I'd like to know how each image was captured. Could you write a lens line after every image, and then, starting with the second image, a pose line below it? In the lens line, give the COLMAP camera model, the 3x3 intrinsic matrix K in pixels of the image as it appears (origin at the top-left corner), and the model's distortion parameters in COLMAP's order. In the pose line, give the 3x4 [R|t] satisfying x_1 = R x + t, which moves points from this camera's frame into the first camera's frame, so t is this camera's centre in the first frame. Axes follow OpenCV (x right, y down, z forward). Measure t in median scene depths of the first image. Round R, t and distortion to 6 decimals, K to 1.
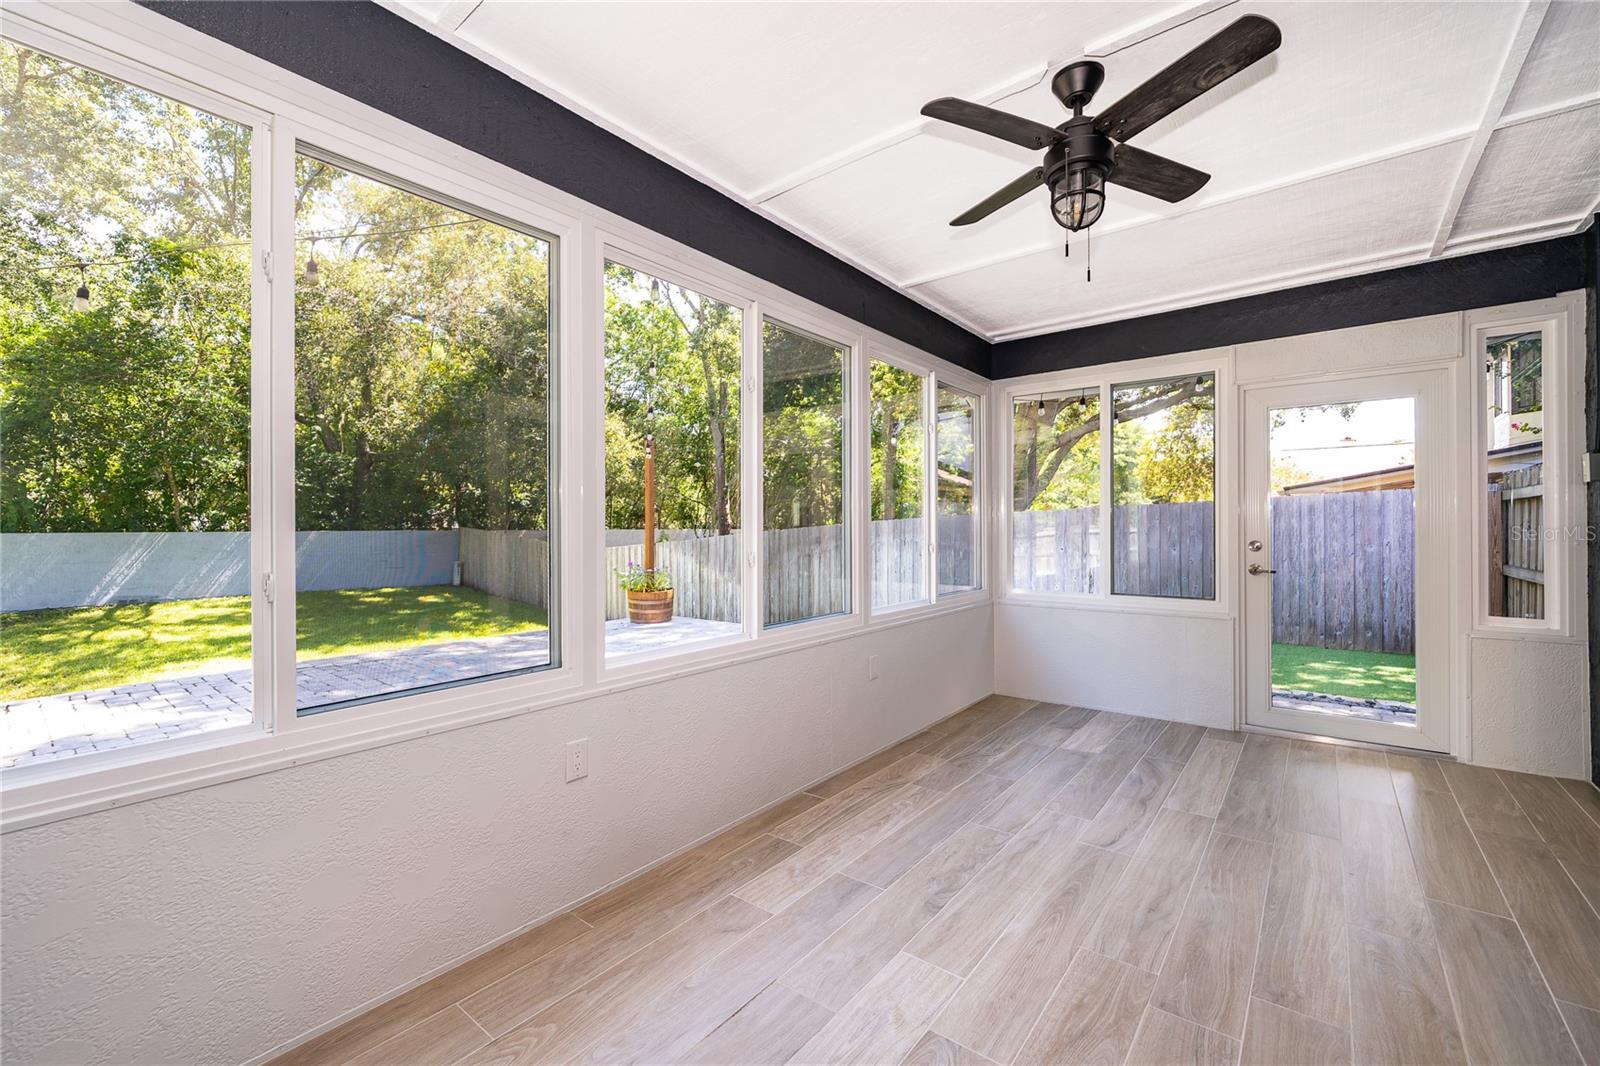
lens RADIAL K [[665.1, 0, 795.3], [0, 665.1, 524.4], [0, 0, 1]] dist [0.000543, -0.000096]
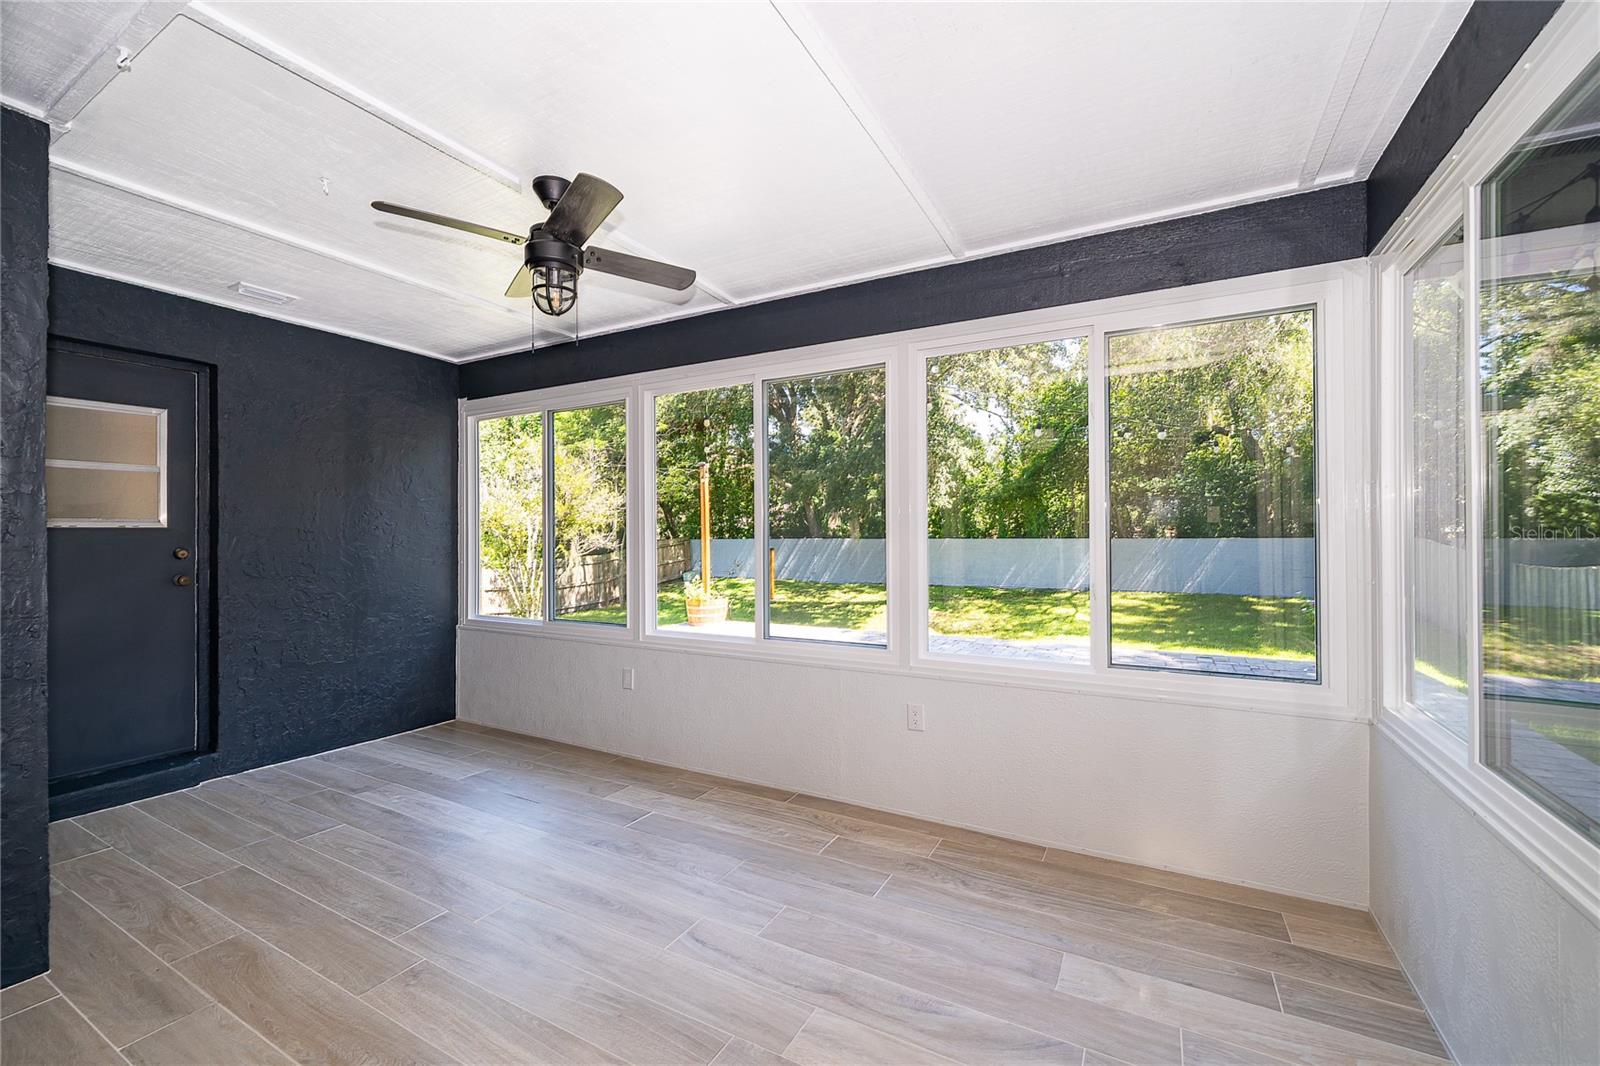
lens RADIAL K [[659.3, 0, 800.0], [0, 659.3, 533.0], [0, 0, 1]] dist [-0.001868, 0.000414]
pose [[0.169133, 0.000669, -0.985593, 1.240233], [0.008530, 0.999961, 0.002142, -0.039991], [0.985556, -0.008769, 0.169120, 0.925249]]
